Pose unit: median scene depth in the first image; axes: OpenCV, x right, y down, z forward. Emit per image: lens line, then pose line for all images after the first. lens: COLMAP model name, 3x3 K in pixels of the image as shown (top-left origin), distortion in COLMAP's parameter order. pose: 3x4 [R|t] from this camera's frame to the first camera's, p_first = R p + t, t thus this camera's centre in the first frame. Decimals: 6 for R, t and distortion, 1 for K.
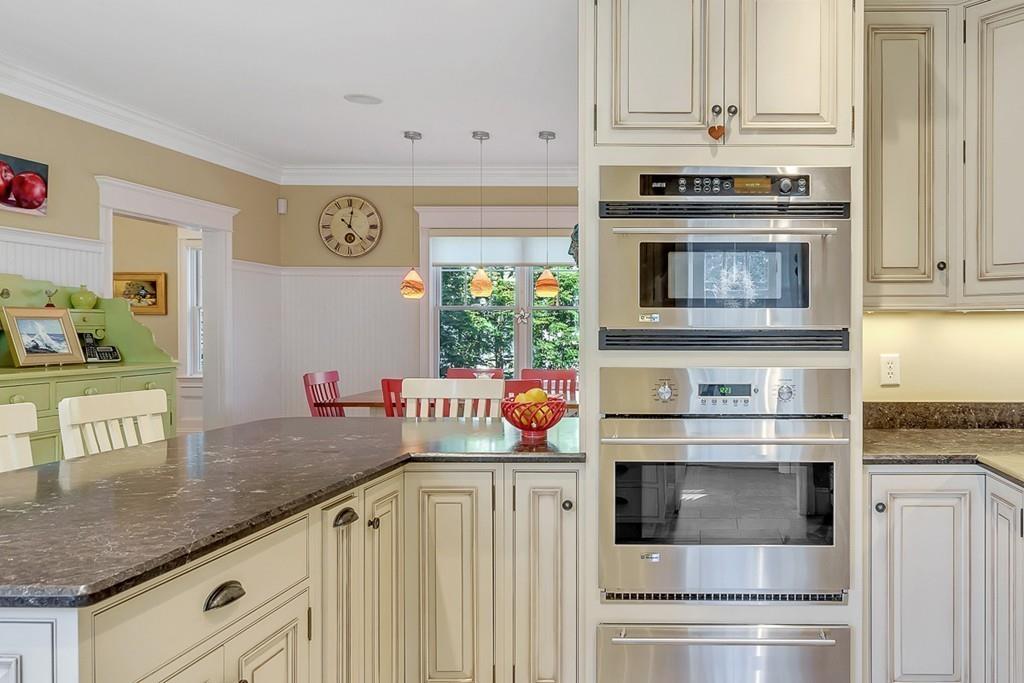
lens RADIAL K [[3312.6, 0, 512.0], [0, 3312.6, 341.5], [0, 0, 1]] dist [0.113962, 0.251720]
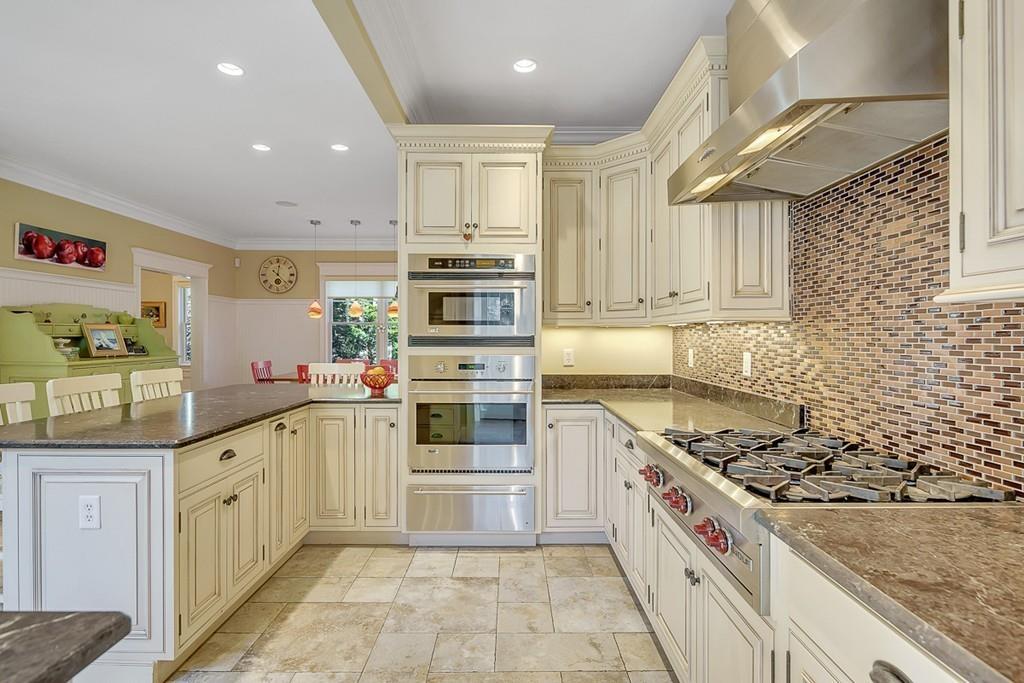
lens RADIAL K [[2140.4, 0, 512.0], [0, 2140.4, 341.5], [0, 0, 1]] dist [0.047653, -0.026742]
pose [[0.998142, -0.000045, 0.060938, 0.005814], [0.000117, 0.999999, -0.001180, 0.000602], [-0.060938, 0.001185, 0.998141, -0.158623]]
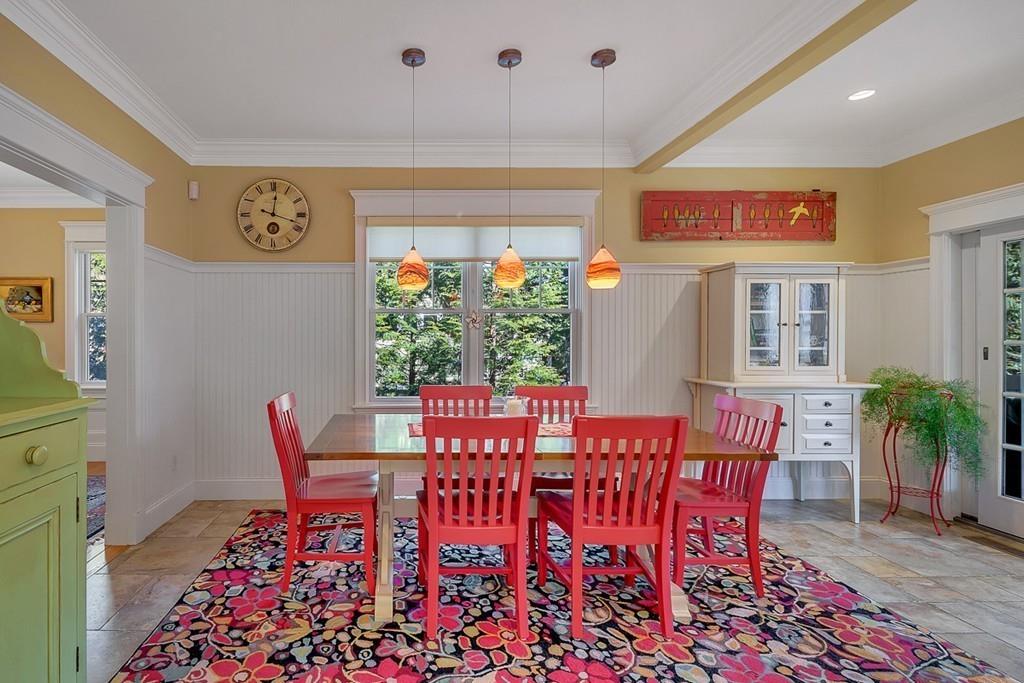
lens RADIAL K [[2140.4, 0, 512.0], [0, 2140.4, 341.5], [0, 0, 1]] dist [0.047653, -0.026742]
pose [[0.994048, -0.007430, 0.108686, -0.087722], [0.007492, 0.999972, -0.000157, -0.002832], [-0.108682, 0.000971, 0.994076, 0.815587]]
